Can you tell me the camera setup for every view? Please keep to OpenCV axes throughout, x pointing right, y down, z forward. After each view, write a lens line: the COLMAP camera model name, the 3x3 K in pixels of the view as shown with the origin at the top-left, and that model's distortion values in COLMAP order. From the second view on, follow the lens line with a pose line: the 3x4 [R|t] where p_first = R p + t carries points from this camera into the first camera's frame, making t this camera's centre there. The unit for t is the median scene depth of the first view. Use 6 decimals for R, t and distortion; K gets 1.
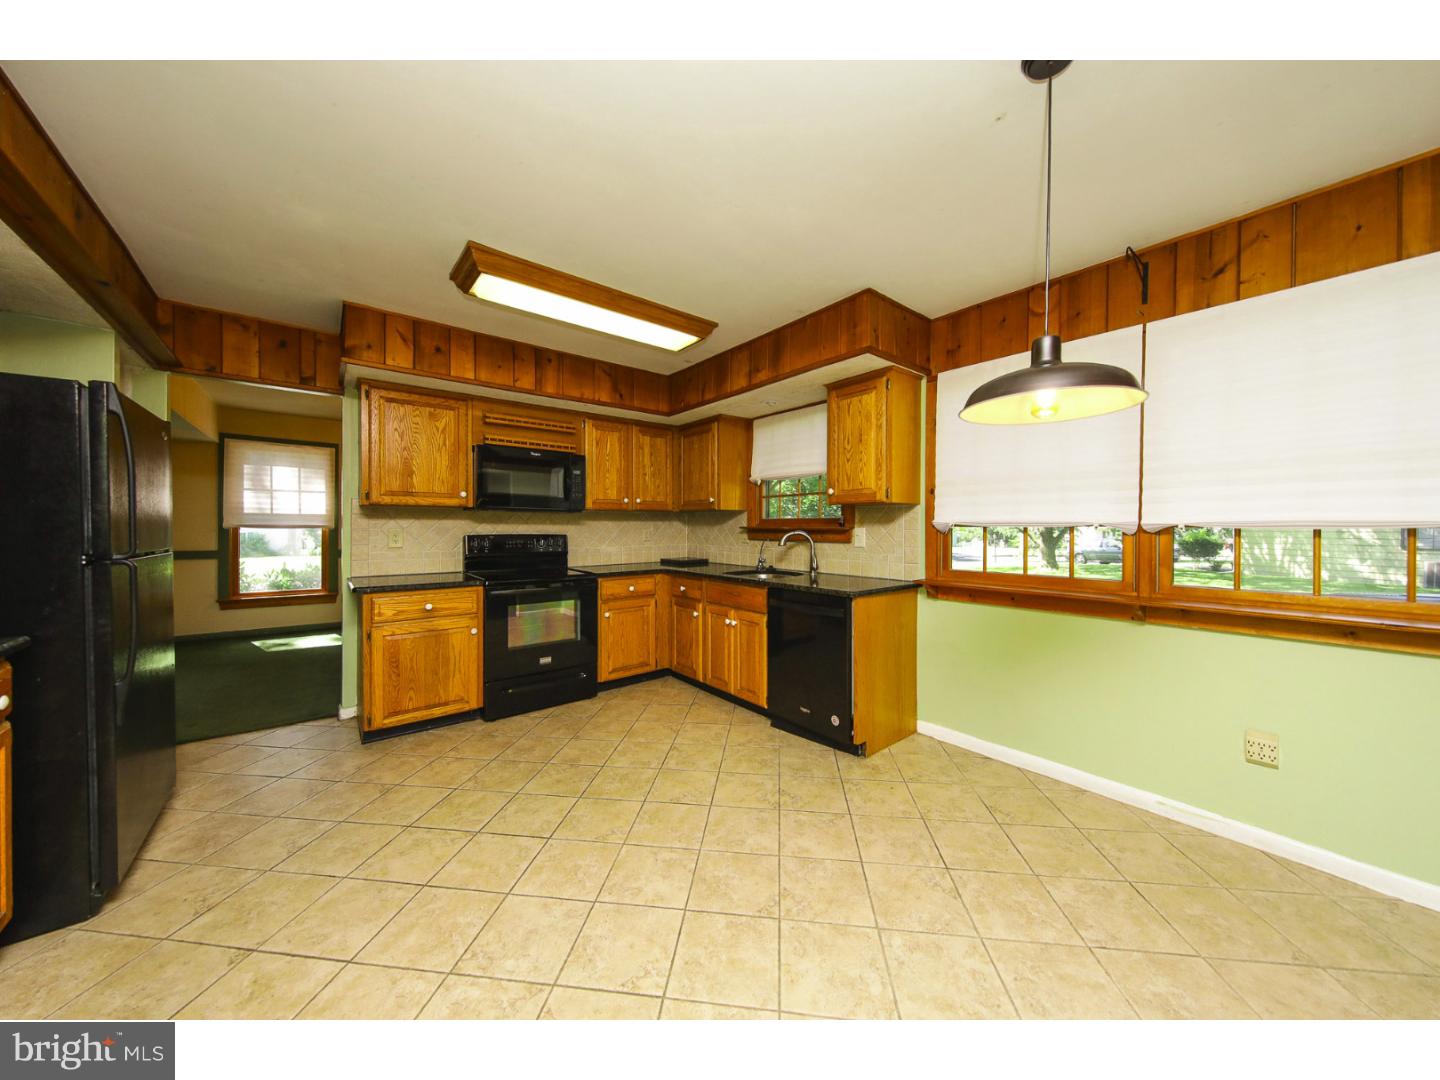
lens RADIAL K [[484.4, 0, 720.0], [0, 484.4, 540.0], [0, 0, 1]] dist [-0.000348, -0.000044]
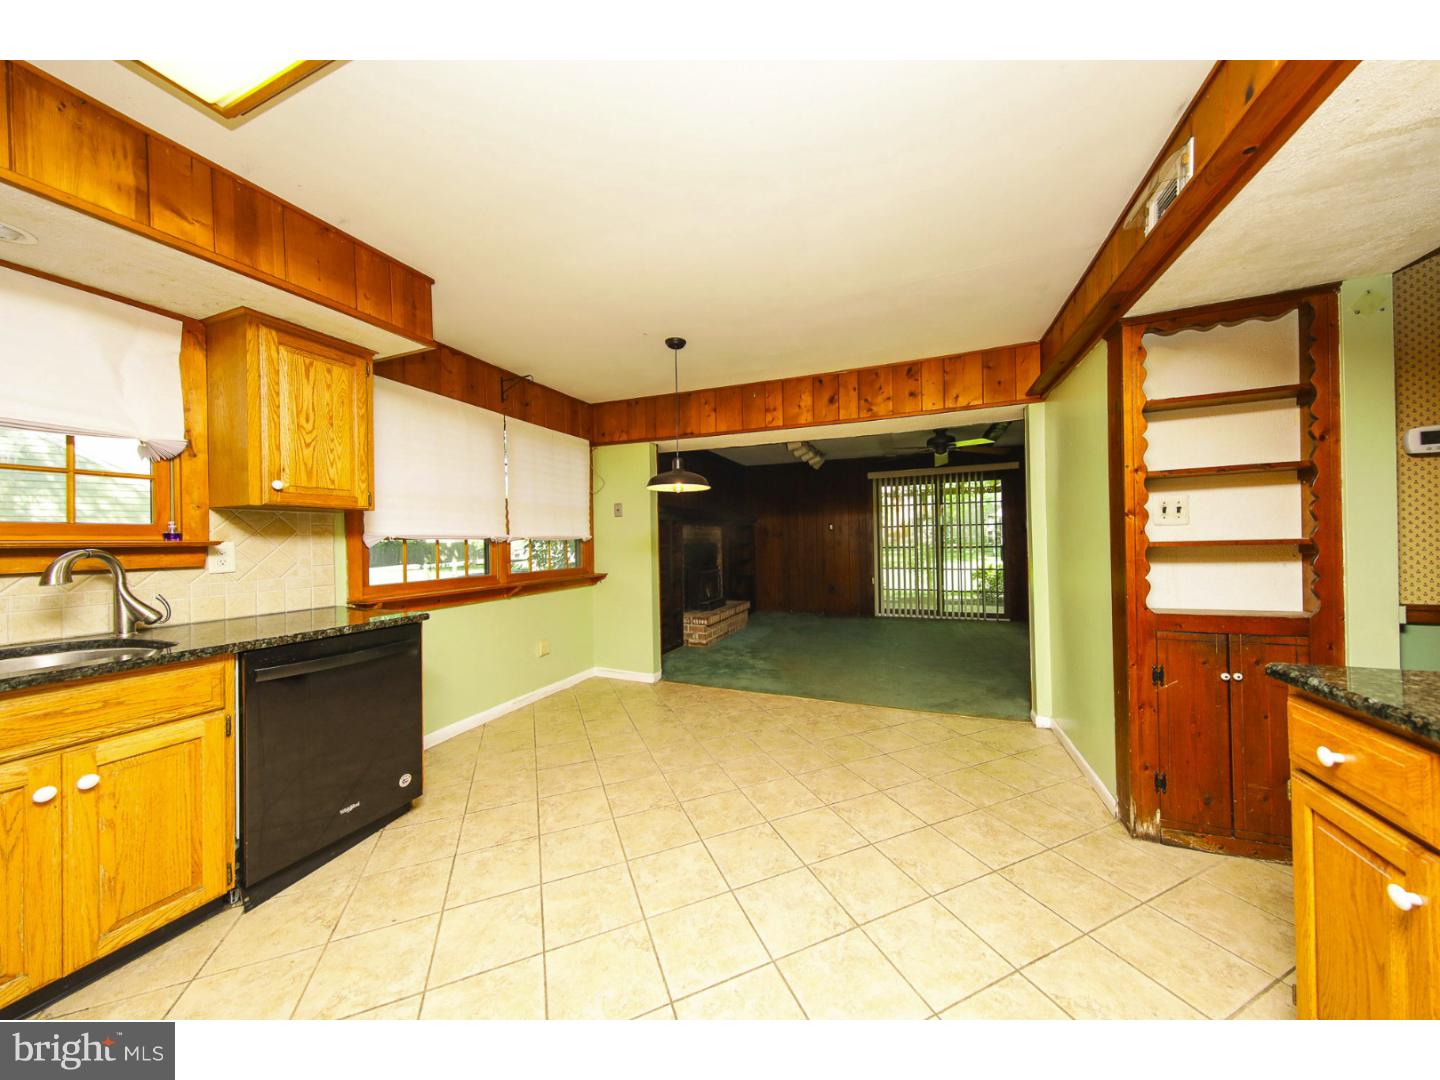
lens RADIAL K [[477.3, 0, 720.0], [0, 477.3, 540.0], [0, 0, 1]] dist [0.000926, 0.000027]
pose [[-0.479224, 0.000355, 0.877693, -0.554127], [0.029860, 0.999428, 0.015899, -0.017375], [-0.877185, 0.033827, -0.478960, 0.711478]]
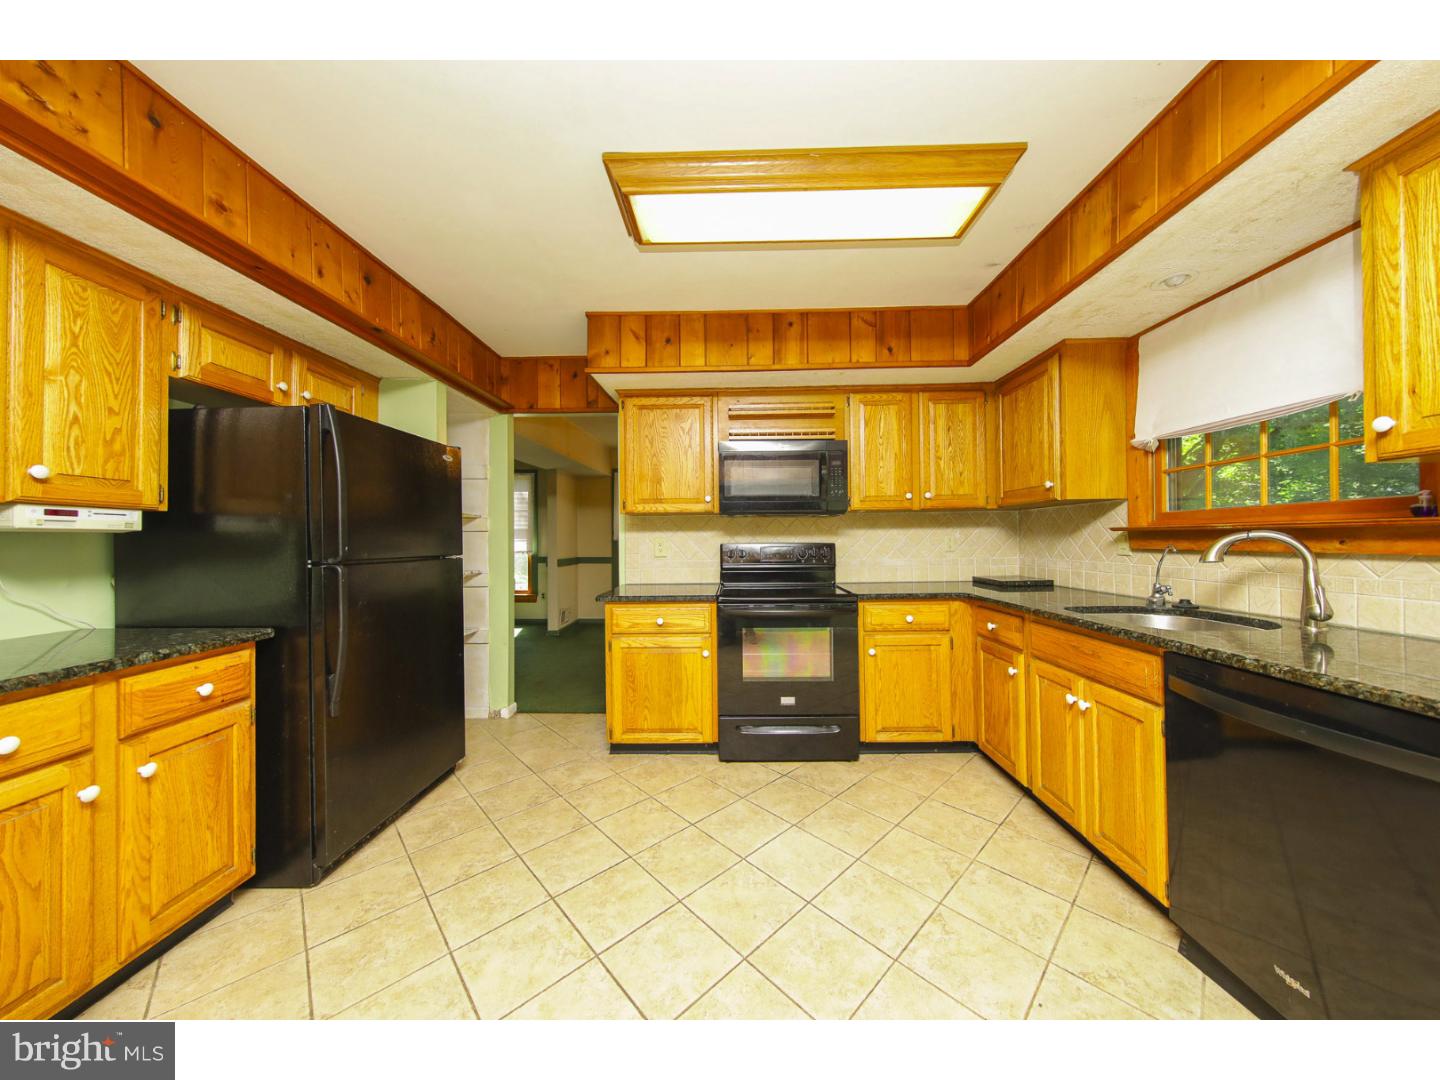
lens RADIAL K [[477.3, 0, 720.0], [0, 477.3, 540.0], [0, 0, 1]] dist [0.000926, 0.000027]
pose [[0.770289, -0.009618, -0.637622, 0.056855], [-0.004793, 0.999771, -0.020870, 0.001864], [0.637677, 0.019132, 0.770066, 0.330816]]
